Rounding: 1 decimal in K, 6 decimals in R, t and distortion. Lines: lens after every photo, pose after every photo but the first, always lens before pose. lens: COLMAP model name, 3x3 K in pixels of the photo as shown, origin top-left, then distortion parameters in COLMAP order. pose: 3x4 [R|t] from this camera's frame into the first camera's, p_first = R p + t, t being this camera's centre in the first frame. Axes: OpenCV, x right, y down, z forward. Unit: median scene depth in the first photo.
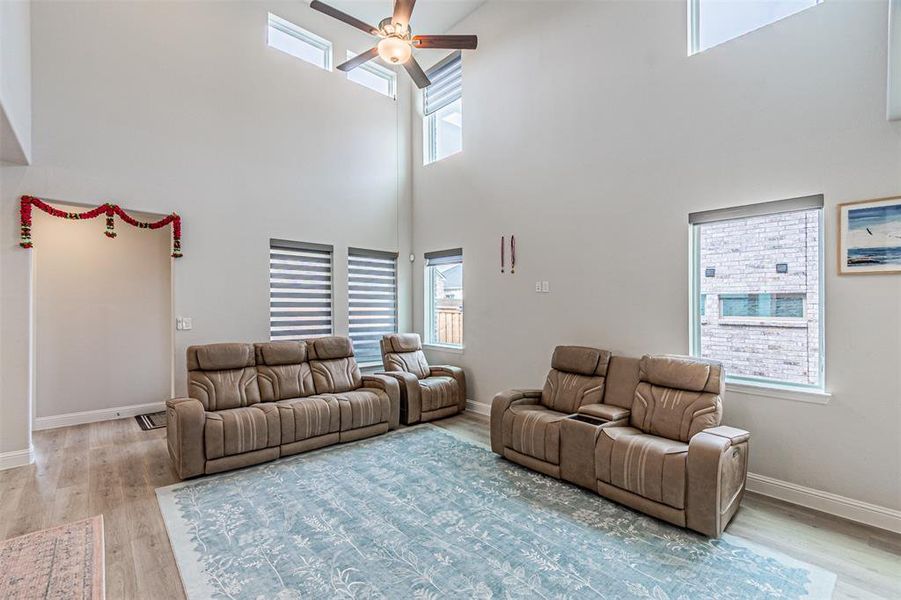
lens RADIAL K [[393.7, 0, 438.7], [0, 393.7, 303.2], [0, 0, 1]] dist [0.012382, -0.004084]
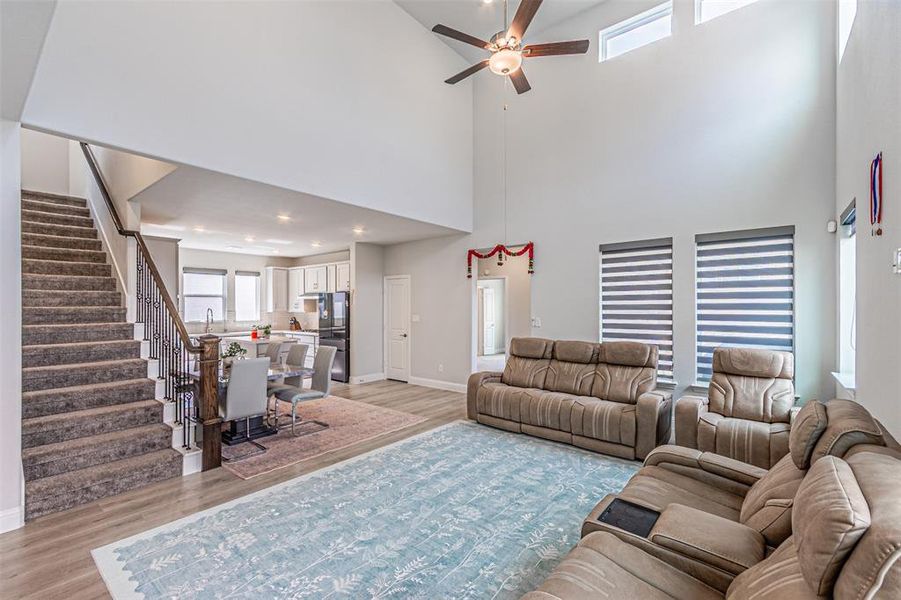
lens RADIAL K [[393.7, 0, 443.8], [0, 393.7, 306.4], [0, 0, 1]] dist [0.012382, -0.004084]
pose [[0.154606, -0.008782, -0.987937, 0.699819], [0.008261, 0.999937, -0.007595, 0.007213], [0.987942, -0.006987, 0.154669, 0.529044]]
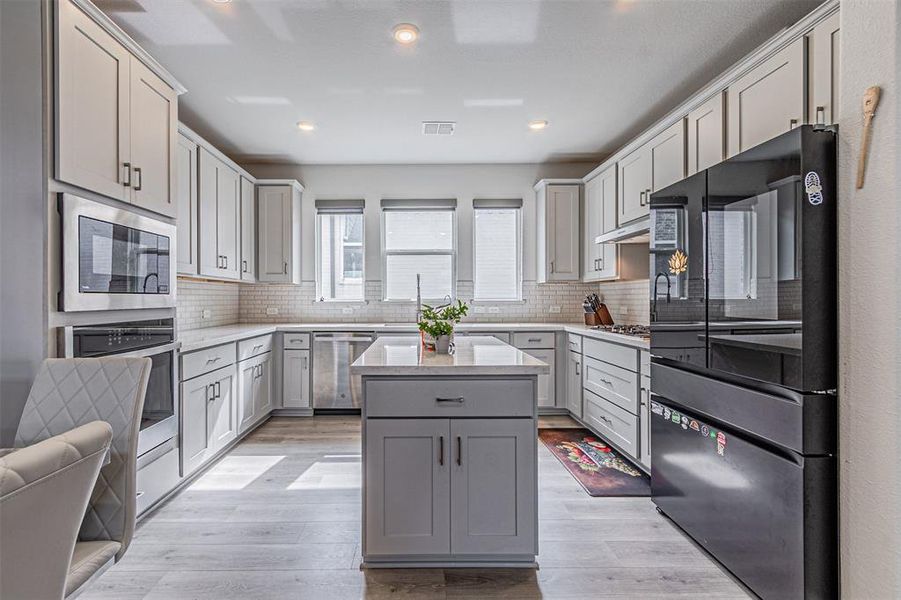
lens RADIAL K [[393.7, 0, 424.0], [0, 393.7, 302.7], [0, 0, 1]] dist [0.012382, -0.004084]
pose [[-0.657526, 0.001291, -0.753431, -0.788935], [0.002764, 0.999996, -0.000699, 0.069916], [0.753427, -0.002542, -0.657527, 0.330318]]
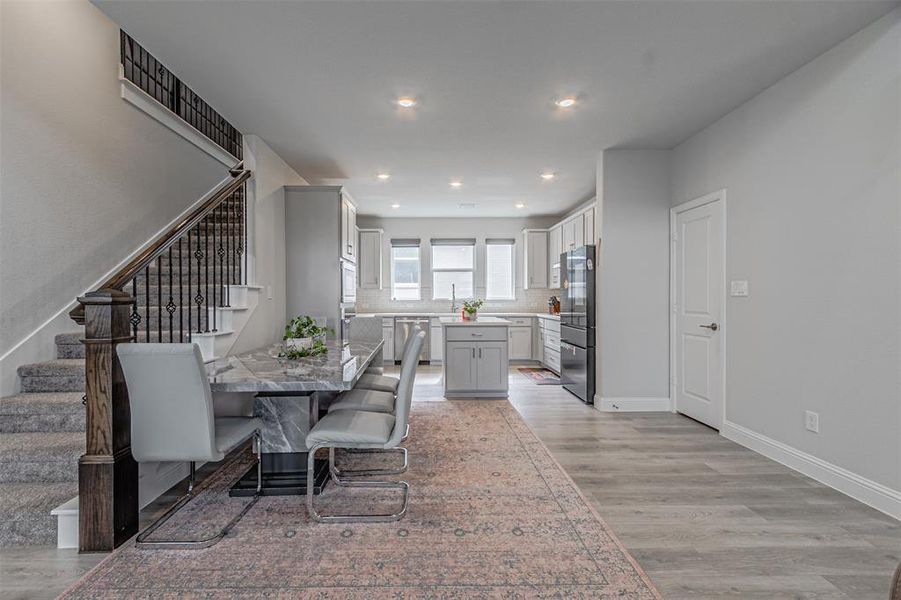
lens RADIAL K [[393.7, 0, 443.6], [0, 393.7, 299.6], [0, 0, 1]] dist [0.012382, -0.004084]
pose [[-0.645457, -0.005296, -0.763778, -0.176521], [0.001242, 0.999967, -0.007983, 0.078432], [0.763796, -0.006101, -0.645429, 0.747446]]
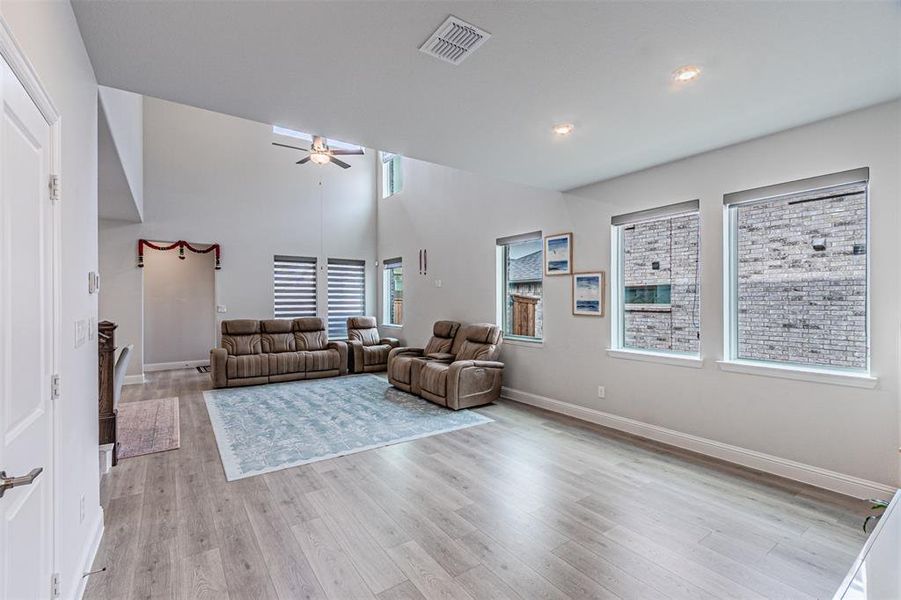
lens RADIAL K [[393.7, 0, 432.8], [0, 393.7, 296.0], [0, 0, 1]] dist [0.012382, -0.004084]
pose [[0.990752, -0.010049, -0.135311, 0.519394], [0.009148, 0.999932, -0.007286, 0.020725], [0.135375, 0.005981, 0.990776, -0.596953]]
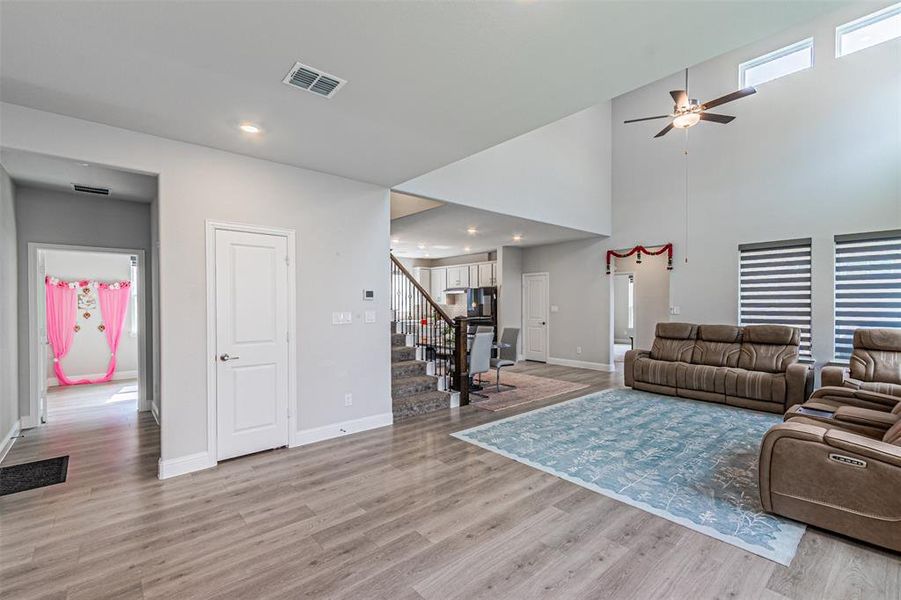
lens RADIAL K [[393.7, 0, 448.1], [0, 393.7, 306.8], [0, 0, 1]] dist [0.012382, -0.004084]
pose [[-0.009821, 0.002587, -0.999948, 1.061633], [0.009799, 0.999949, 0.002491, 0.026571], [0.999904, -0.009774, -0.009846, 0.107621]]
